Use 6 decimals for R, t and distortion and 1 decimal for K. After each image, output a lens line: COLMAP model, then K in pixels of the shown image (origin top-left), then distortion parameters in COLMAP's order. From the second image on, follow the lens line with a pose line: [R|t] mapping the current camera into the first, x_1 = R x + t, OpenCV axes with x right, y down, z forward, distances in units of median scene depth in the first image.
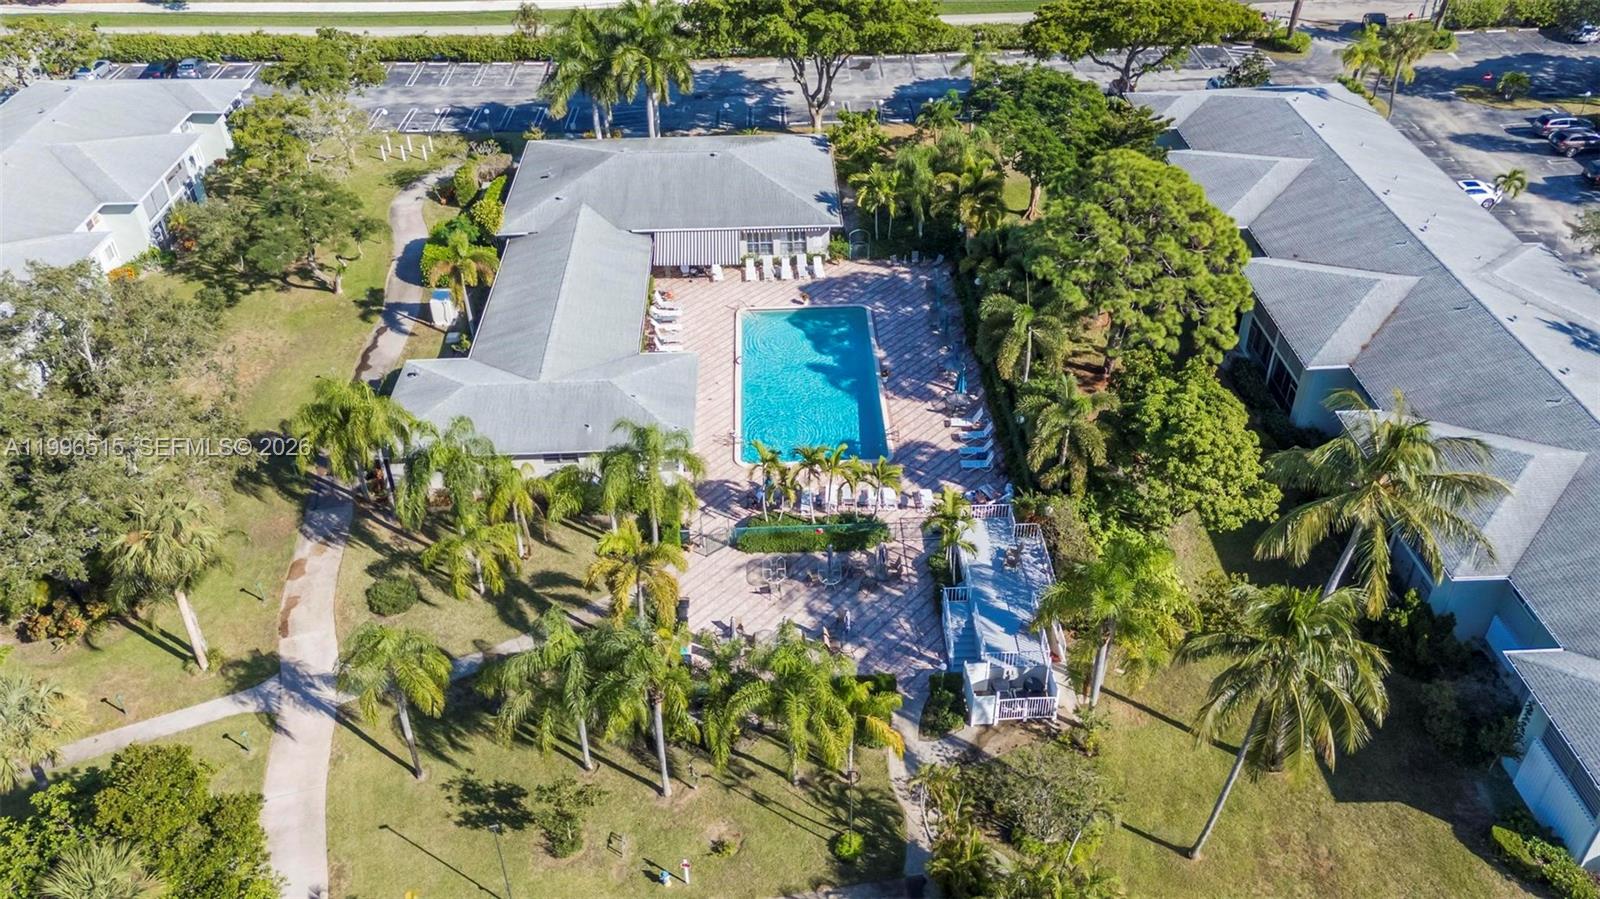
lens RADIAL K [[1264.9, 0, 800.0], [0, 1264.9, 449.5], [0, 0, 1]] dist [0.006095, 0.005206]
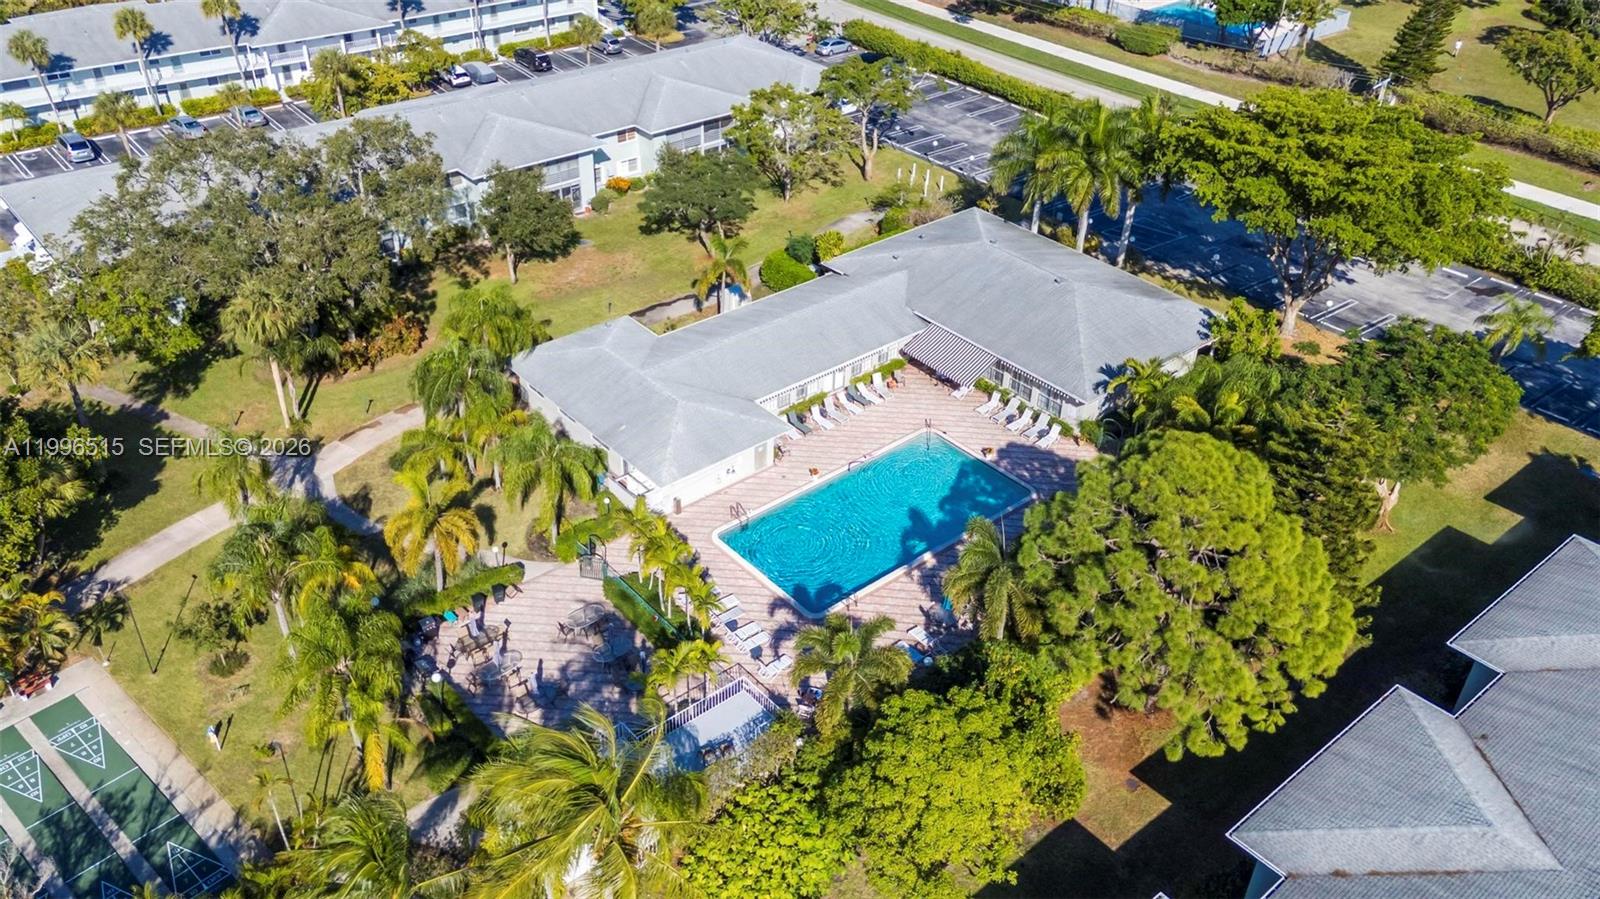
lens RADIAL K [[1220.1, 0, 749.3], [0, 1220.1, 451.1], [0, 0, 1]] dist [0.079690, 0.001800]
pose [[0.605793, 0.471351, -0.640970, 0.457835], [-0.494069, 0.854330, 0.161296, -0.174583], [0.623627, 0.218971, 0.750427, 0.237665]]
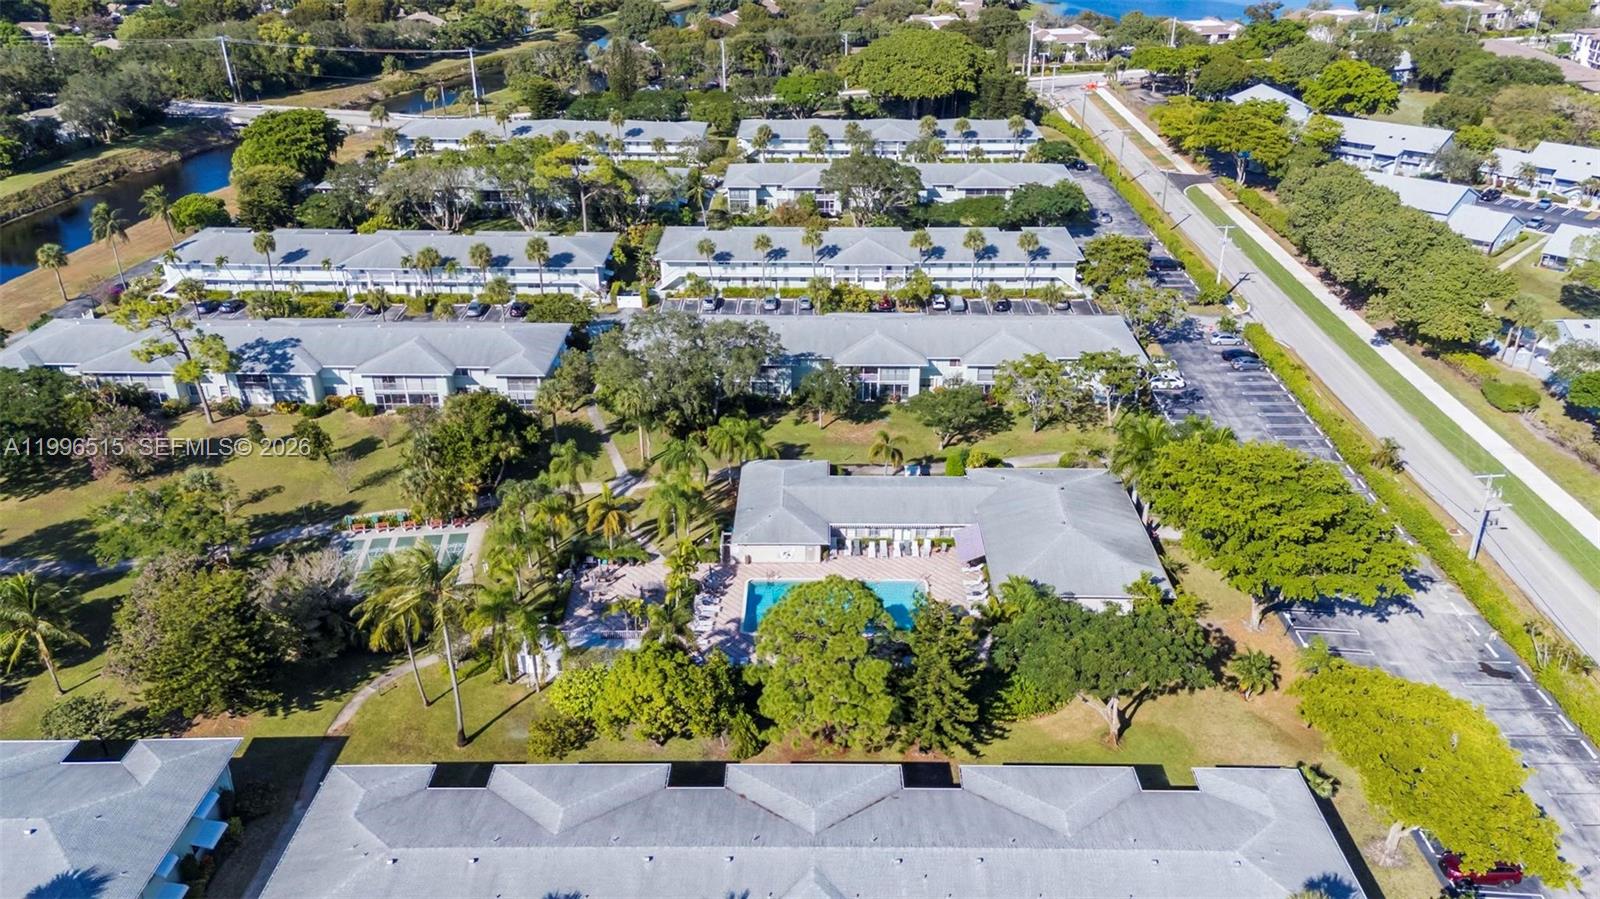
lens RADIAL K [[1114.0, 0, 800.0], [0, 1114.0, 449.5], [0, 0, 1]] dist [0.063048, 0.004737]
pose [[-0.056972, 0.471957, -0.879779, 1.009405], [-0.588879, 0.695711, 0.411348, -0.652790], [0.806210, 0.541519, 0.238290, 0.495000]]
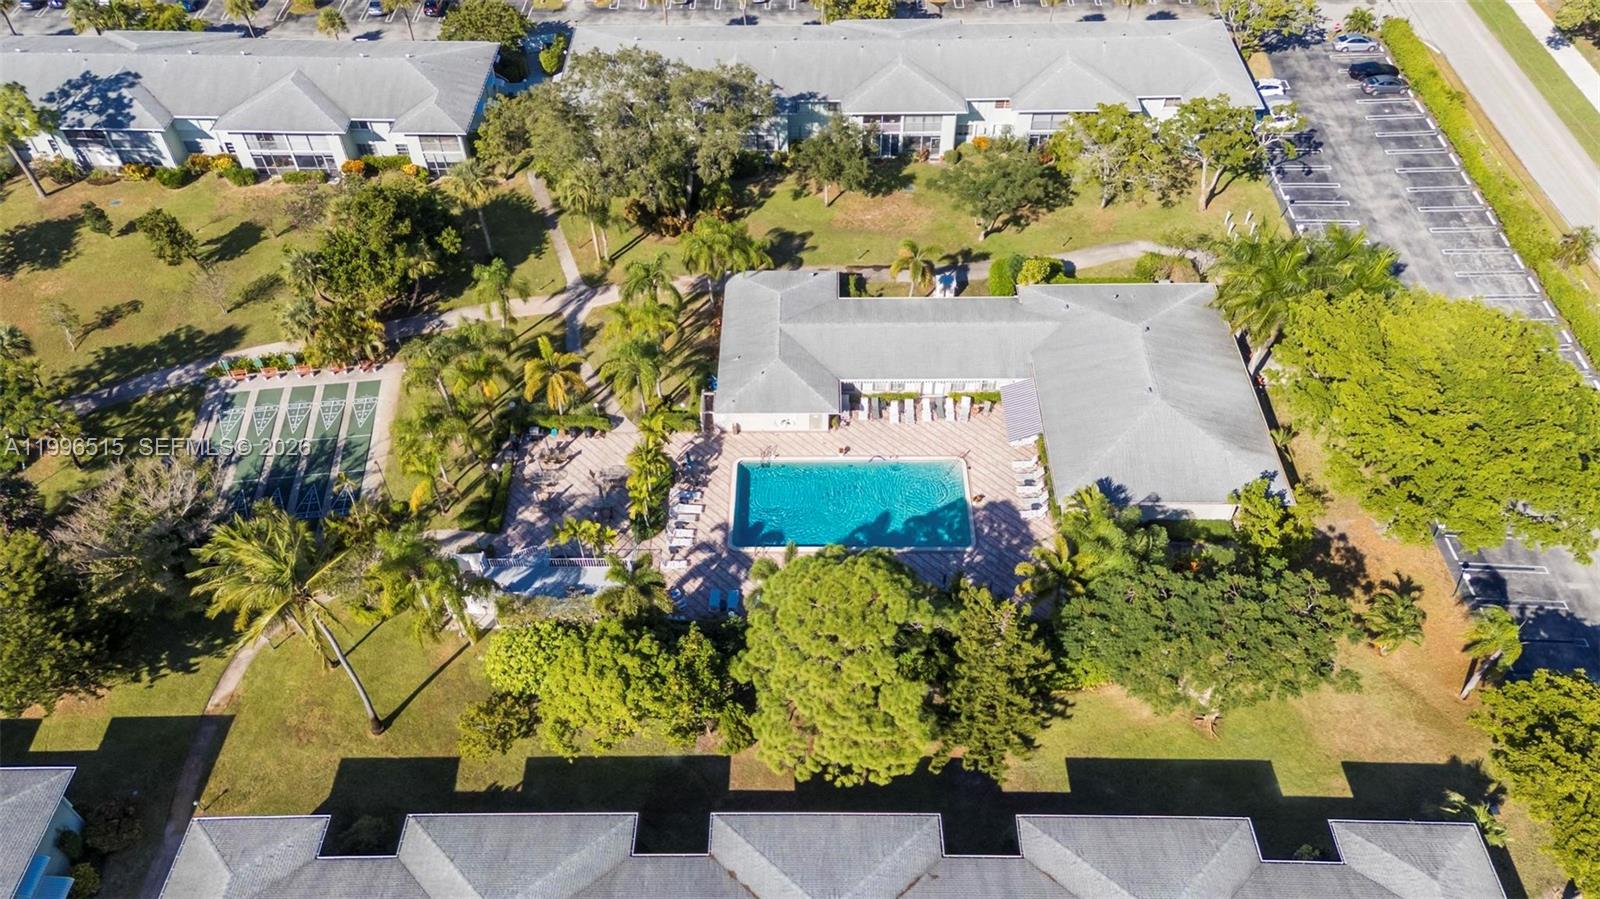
lens RADIAL K [[1114.0, 0, 800.0], [0, 1114.0, 449.5], [0, 0, 1]] dist [0.063048, 0.004737]
pose [[-0.050009, 0.738480, -0.672418, 0.623000], [-0.577253, 0.528046, 0.622854, -0.650024], [0.815033, 0.419304, 0.399882, 0.473967]]
